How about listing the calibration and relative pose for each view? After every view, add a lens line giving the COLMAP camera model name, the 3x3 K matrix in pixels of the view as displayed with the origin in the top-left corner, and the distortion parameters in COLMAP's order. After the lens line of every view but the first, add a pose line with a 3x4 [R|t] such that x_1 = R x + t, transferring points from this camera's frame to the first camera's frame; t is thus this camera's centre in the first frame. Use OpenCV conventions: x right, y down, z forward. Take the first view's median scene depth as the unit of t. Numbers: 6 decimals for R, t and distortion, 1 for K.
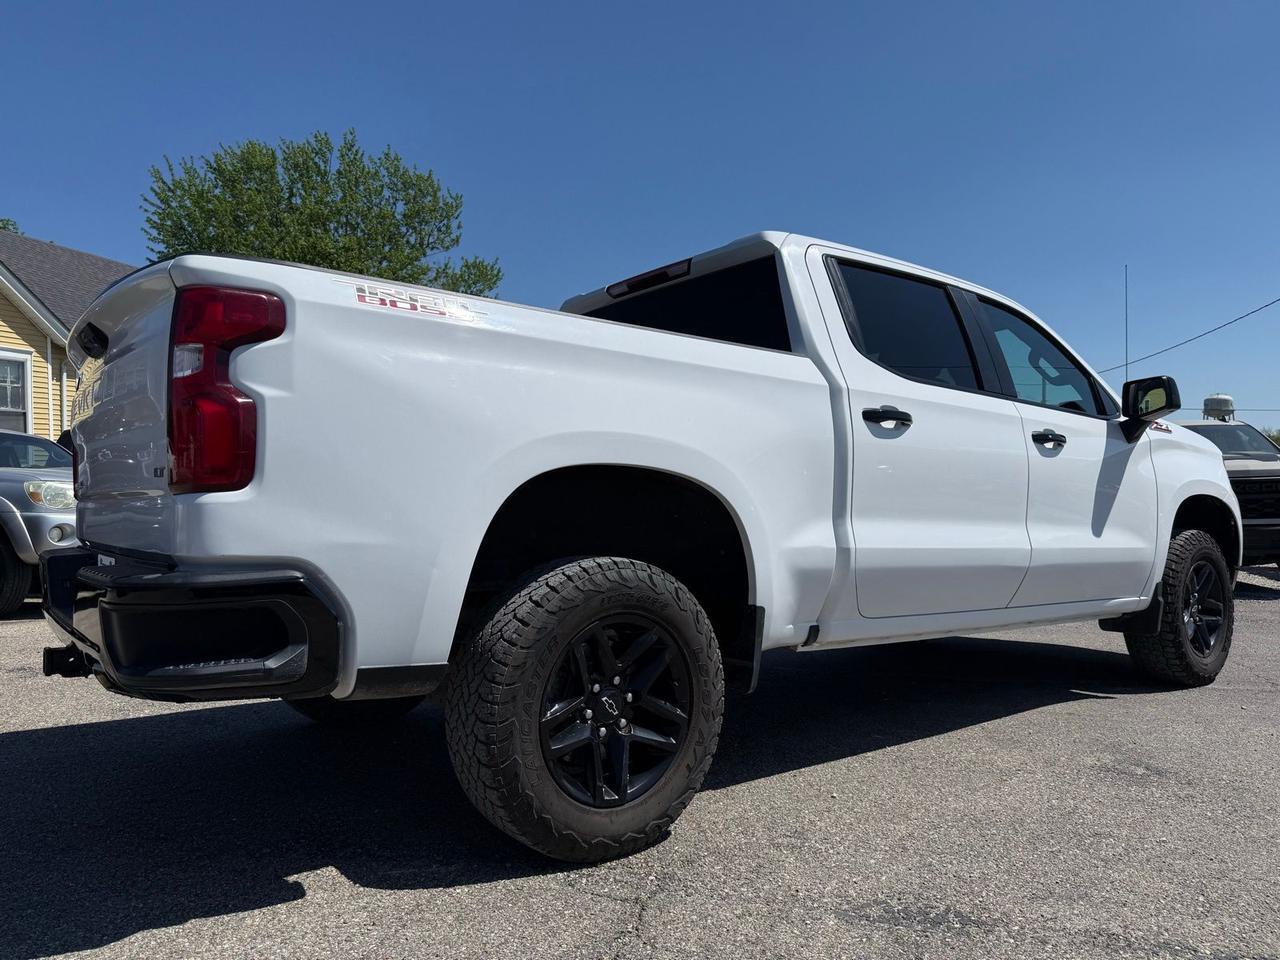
lens RADIAL K [[899.3, 0, 640.0], [0, 899.3, 480.0], [0, 0, 1]] dist [0.108092, -0.206229]
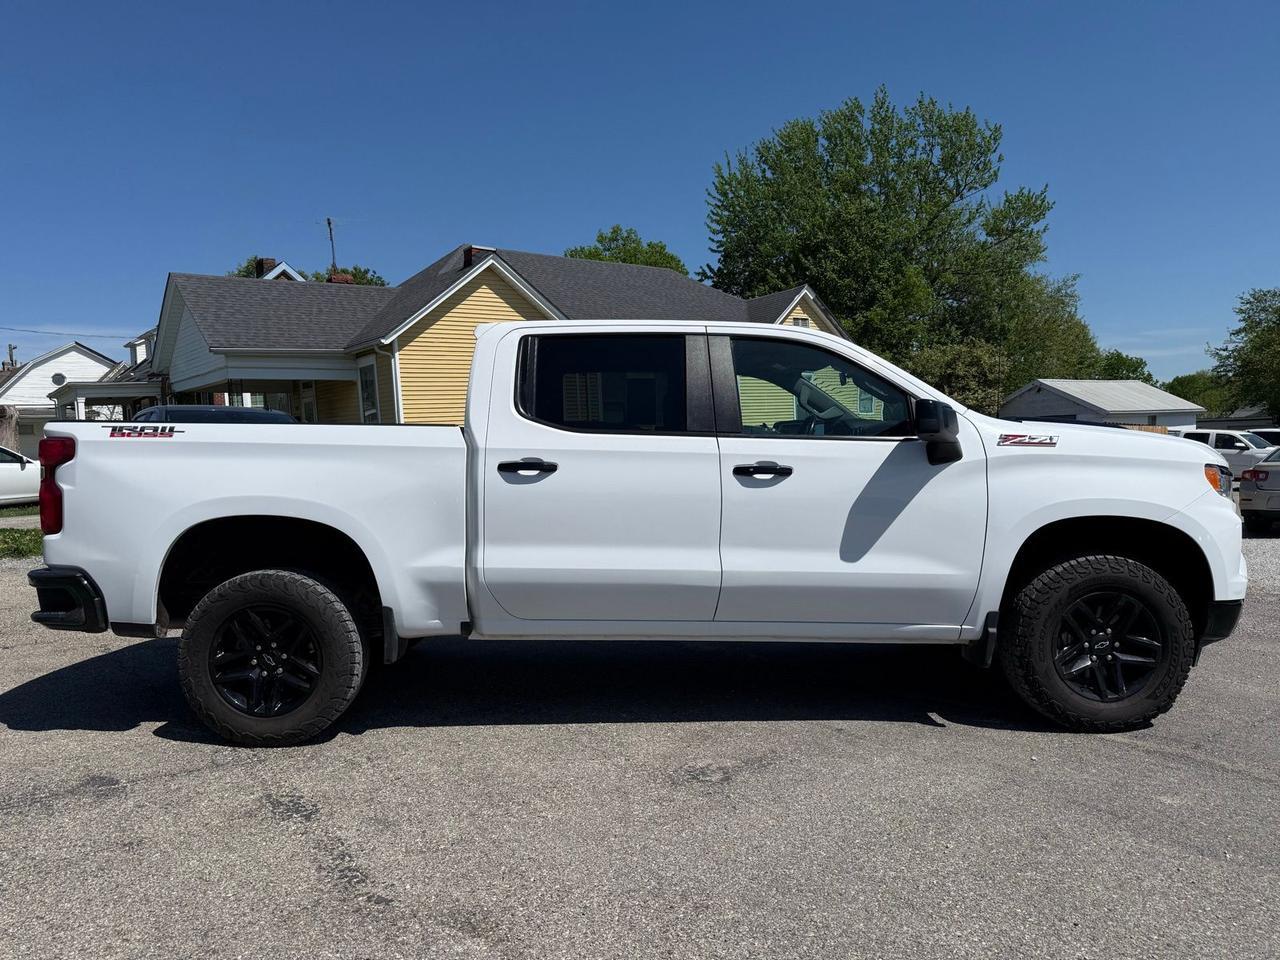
lens RADIAL K [[899.3, 0, 640.0], [0, 899.3, 480.0], [0, 0, 1]] dist [0.108092, -0.206229]
pose [[0.795460, 0.006693, -0.605969, 1.015362], [0.030580, 0.998222, 0.051169, -0.095781], [0.605234, -0.059233, 0.793841, 0.071459]]
